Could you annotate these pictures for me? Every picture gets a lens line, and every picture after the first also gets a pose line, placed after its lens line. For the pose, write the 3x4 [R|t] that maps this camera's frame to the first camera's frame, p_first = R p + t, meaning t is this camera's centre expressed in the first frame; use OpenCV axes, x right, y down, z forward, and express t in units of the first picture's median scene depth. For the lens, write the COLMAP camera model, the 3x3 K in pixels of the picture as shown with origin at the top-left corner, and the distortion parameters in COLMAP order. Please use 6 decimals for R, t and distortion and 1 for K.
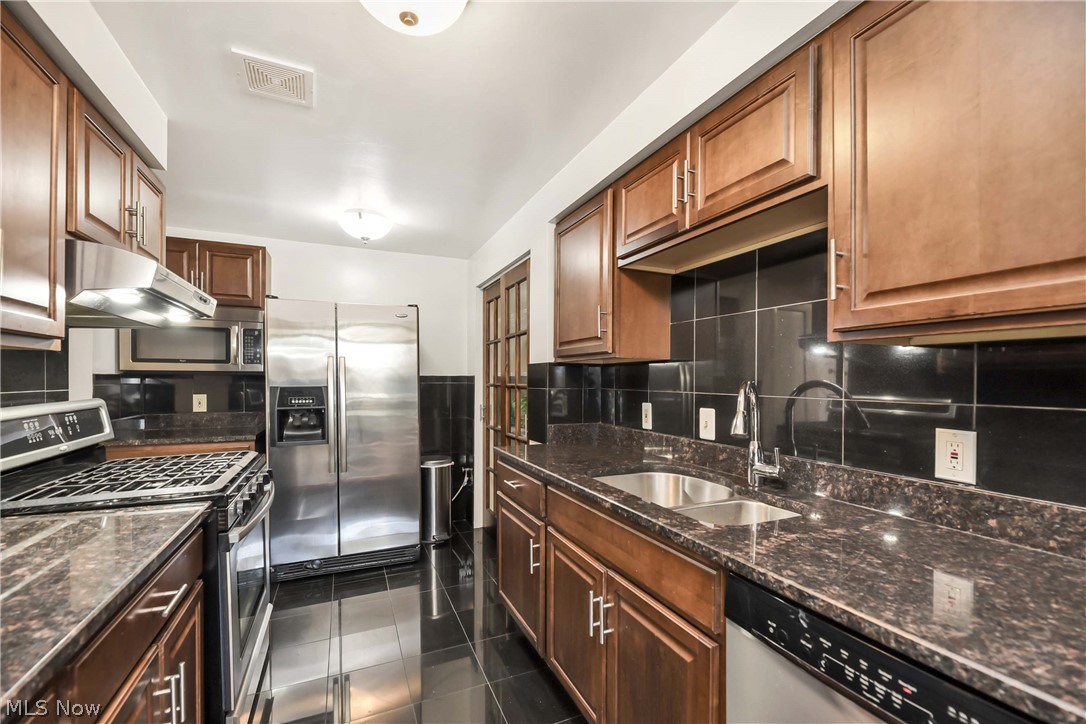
lens RADIAL K [[453.9, 0, 539.6], [0, 453.9, 378.2], [0, 0, 1]] dist [0.001161, -0.006082]
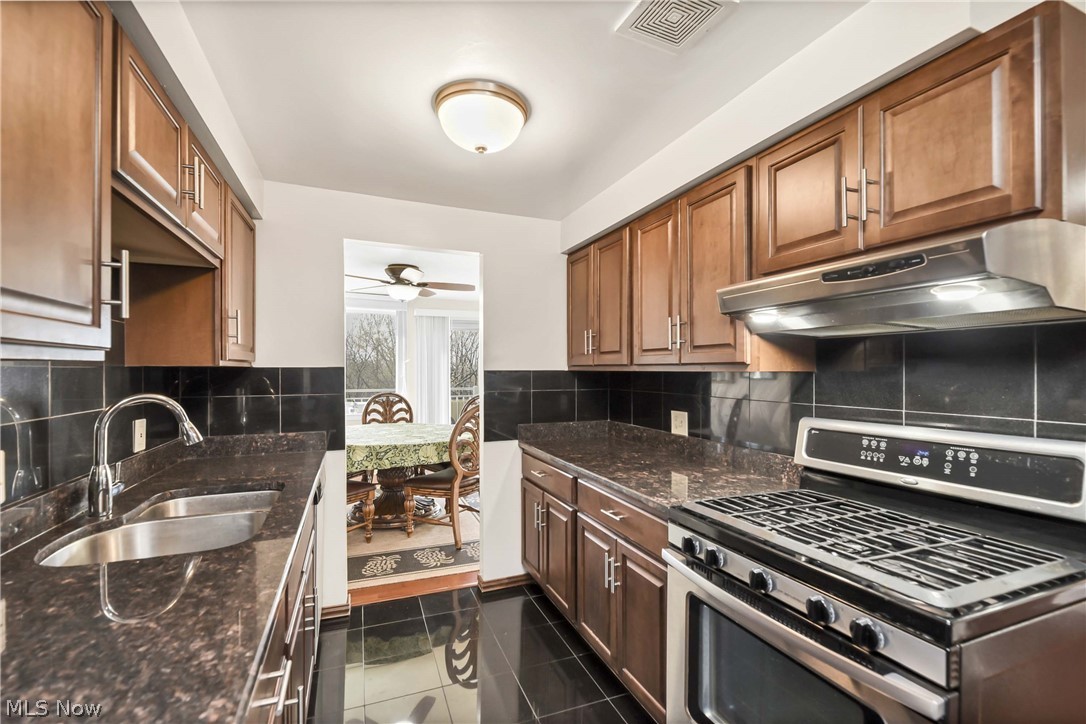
lens RADIAL K [[465.2, 0, 532.2], [0, 465.2, 370.3], [0, 0, 1]] dist [0.000953, -0.004314]
pose [[-0.999245, -0.004972, 0.038521, -0.305522], [-0.004938, 0.999987, 0.000963, -0.040023], [-0.038526, 0.000772, -0.999257, 1.525566]]
